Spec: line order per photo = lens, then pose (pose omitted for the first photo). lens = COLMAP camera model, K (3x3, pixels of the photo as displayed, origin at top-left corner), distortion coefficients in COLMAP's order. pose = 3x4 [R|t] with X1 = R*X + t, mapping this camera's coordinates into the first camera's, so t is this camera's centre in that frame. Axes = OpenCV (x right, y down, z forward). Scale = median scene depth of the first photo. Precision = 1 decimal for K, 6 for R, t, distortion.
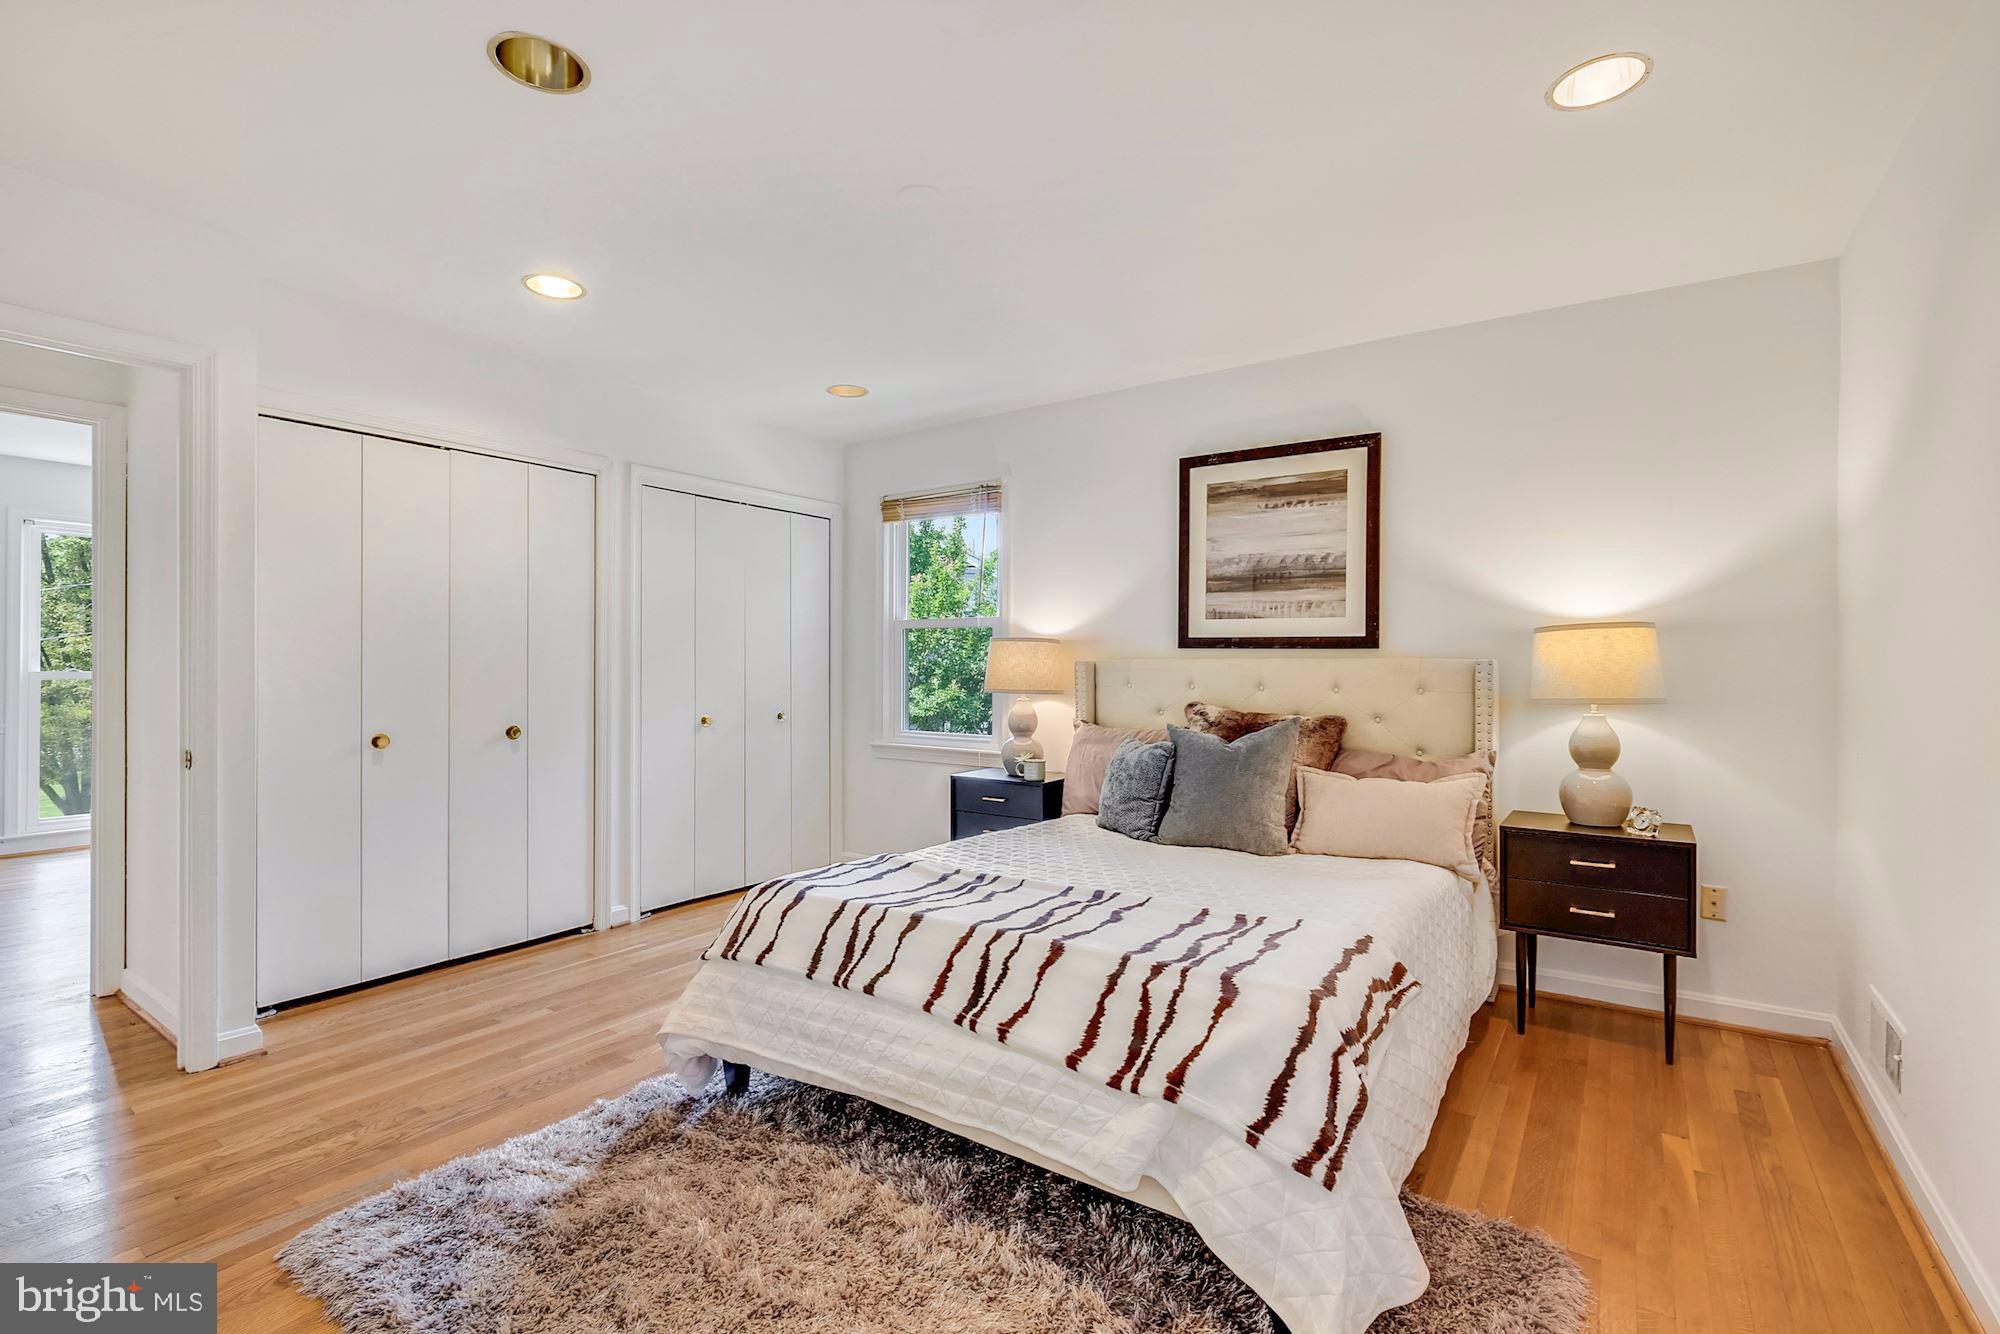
lens RADIAL K [[886.0, 0, 1007.3], [0, 886.0, 671.1], [0, 0, 1]] dist [-0.001999, -0.000972]
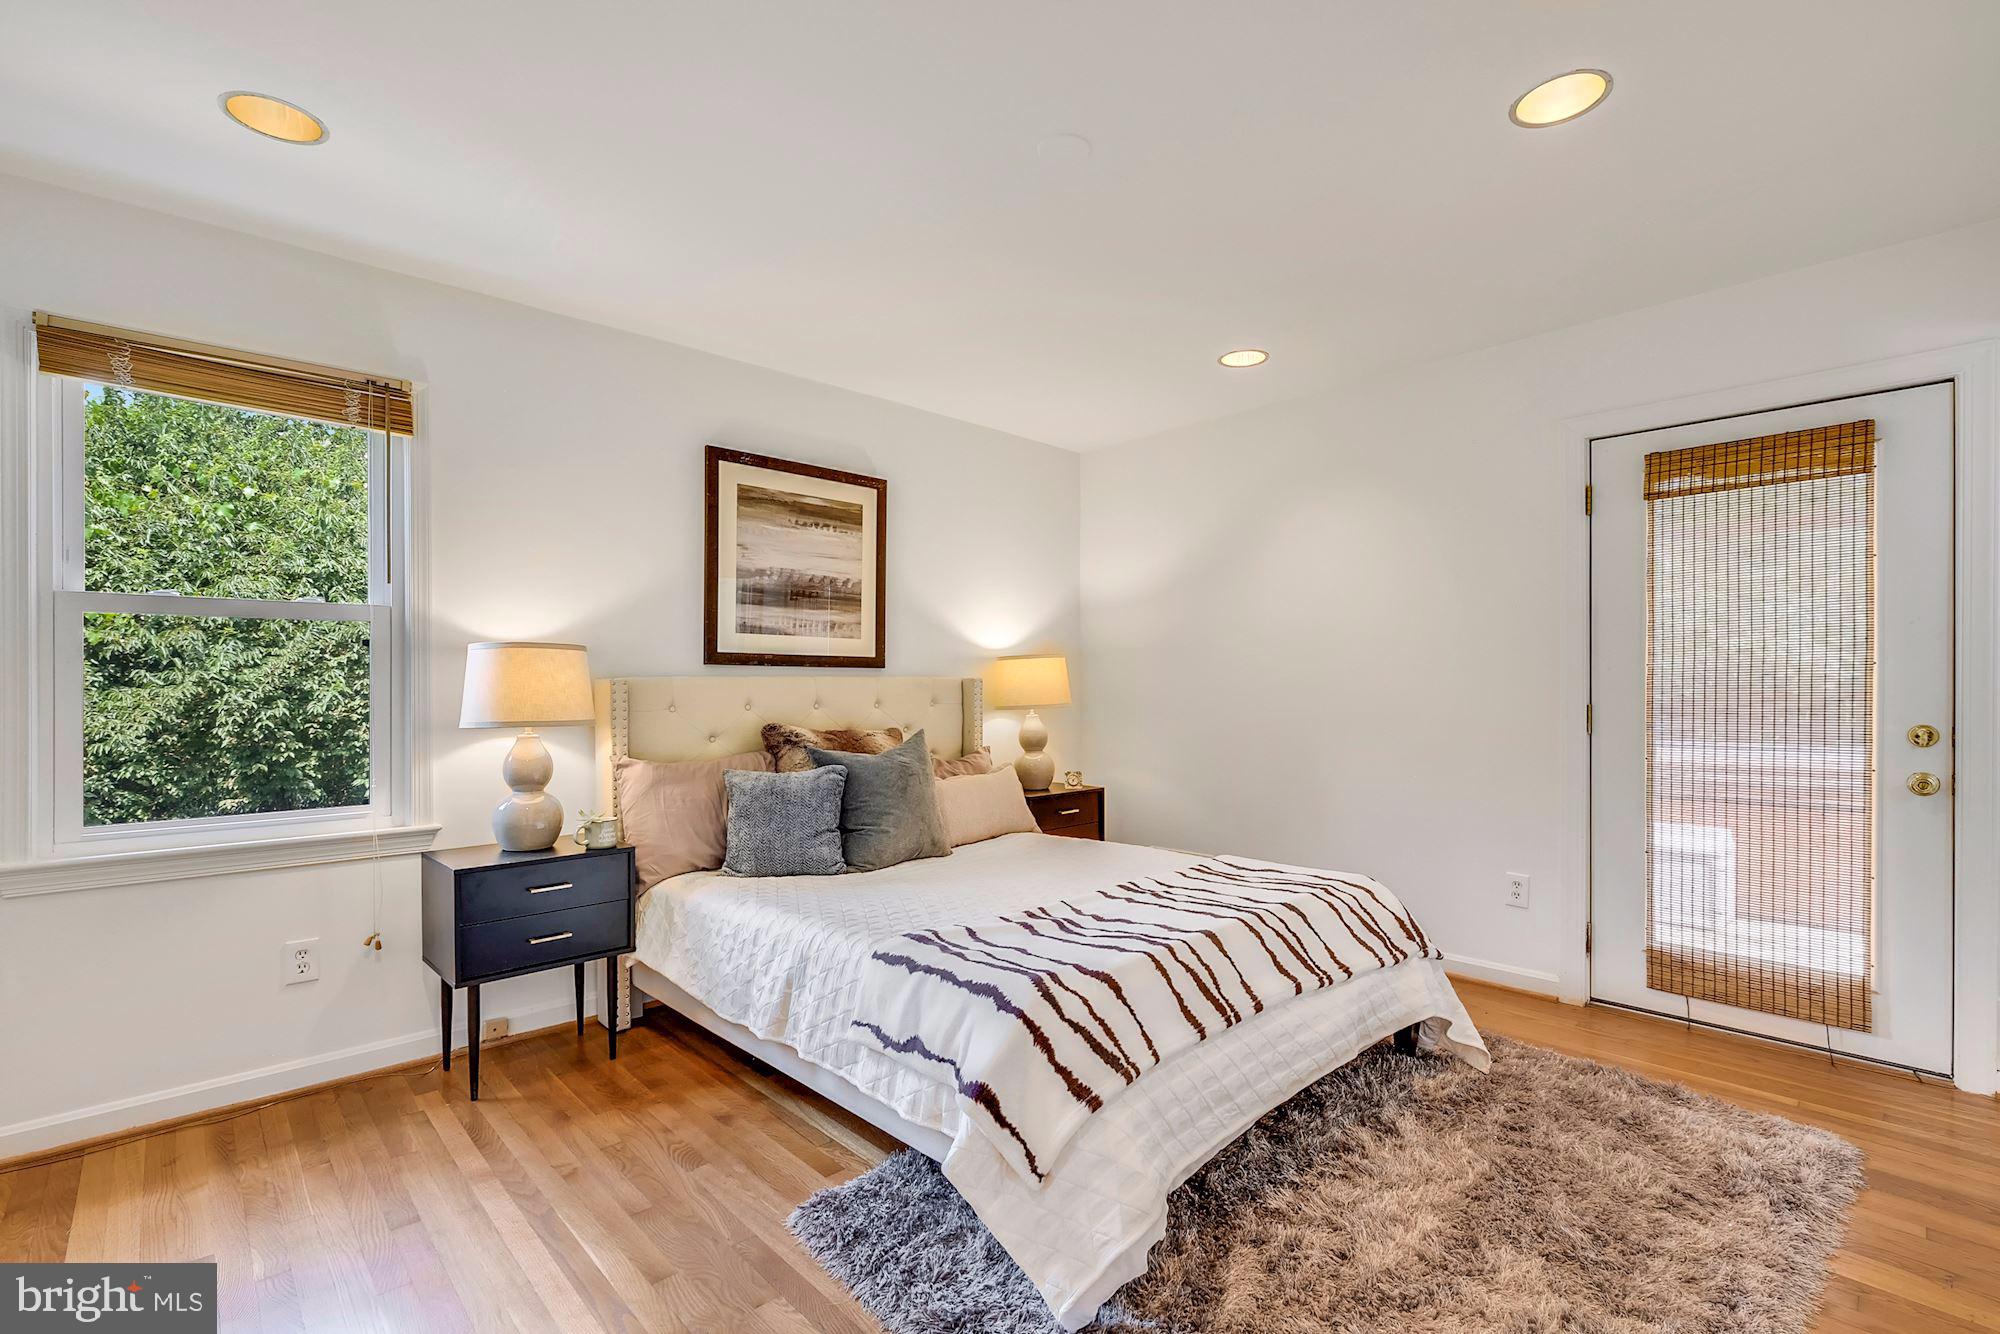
lens RADIAL K [[886.0, 0, 1006.3], [0, 886.0, 684.0], [0, 0, 1]] dist [-0.001999, -0.000972]
pose [[0.211183, 0.001206, 0.977446, -0.616796], [0.020899, 0.999765, -0.005749, 0.004313], [-0.977223, 0.021642, 0.211108, 0.564331]]
